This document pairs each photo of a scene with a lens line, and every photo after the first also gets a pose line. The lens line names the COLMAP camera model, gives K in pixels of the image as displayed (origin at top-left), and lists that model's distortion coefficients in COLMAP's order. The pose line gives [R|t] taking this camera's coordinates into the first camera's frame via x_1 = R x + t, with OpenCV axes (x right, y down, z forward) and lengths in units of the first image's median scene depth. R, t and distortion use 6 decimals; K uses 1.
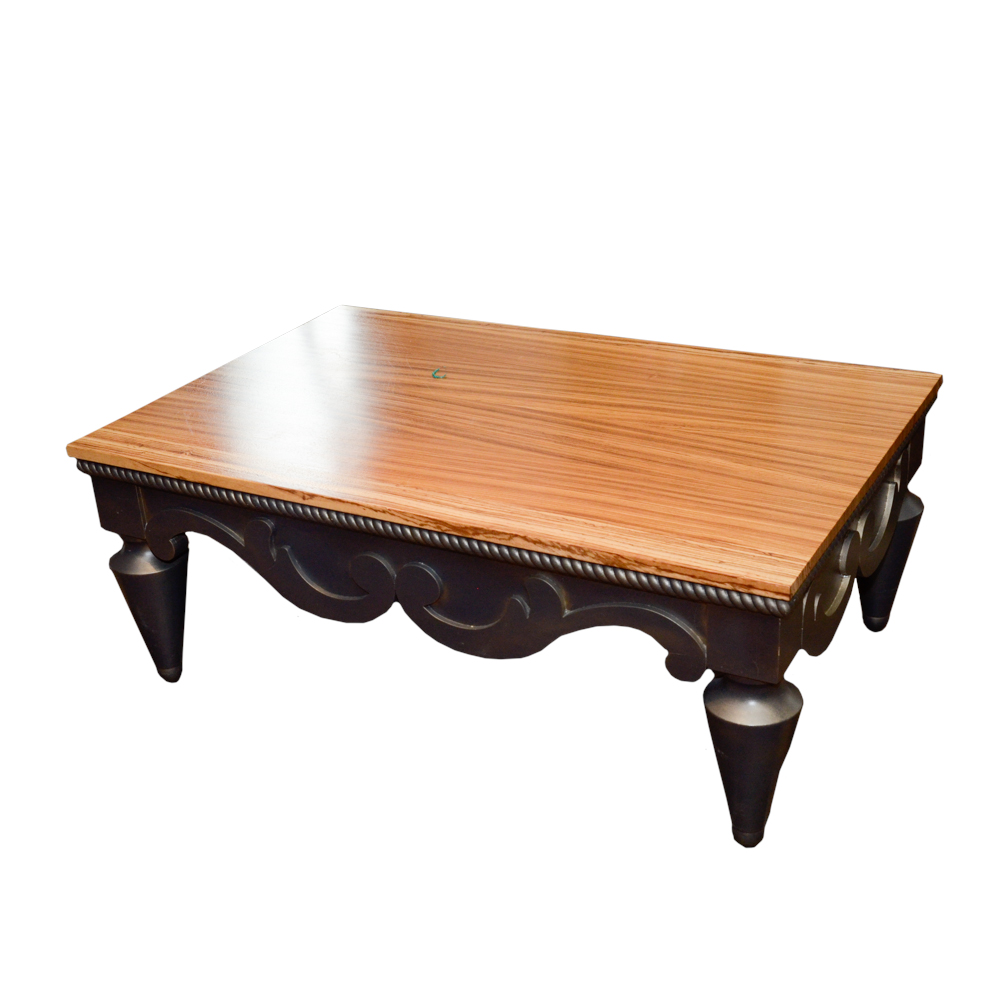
lens RADIAL K [[1290.4, 0, 500.0], [0, 1290.4, 500.0], [0, 0, 1]] dist [0.002624, 0.000644]
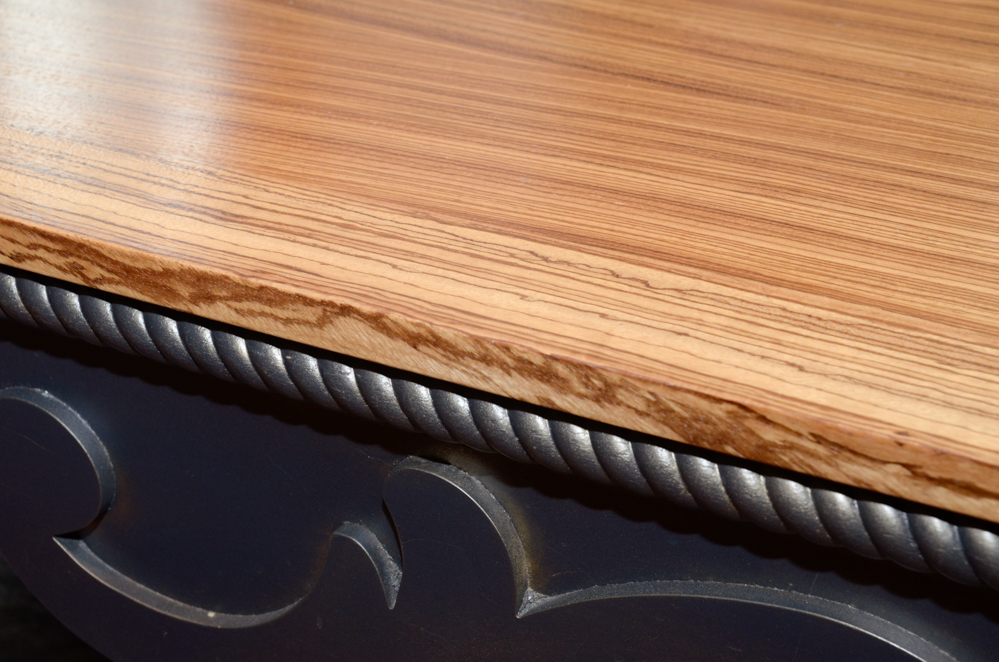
lens RADIAL K [[2092.6, 0, 499.5], [0, 2092.6, 331.0], [0, 0, 1]] dist [0.308266, -0.153288]
pose [[0.999089, 0.039063, 0.017211, 0.034674], [-0.039727, 0.998405, 0.040116, 0.012907], [-0.015617, -0.040763, 0.999047, 0.552044]]
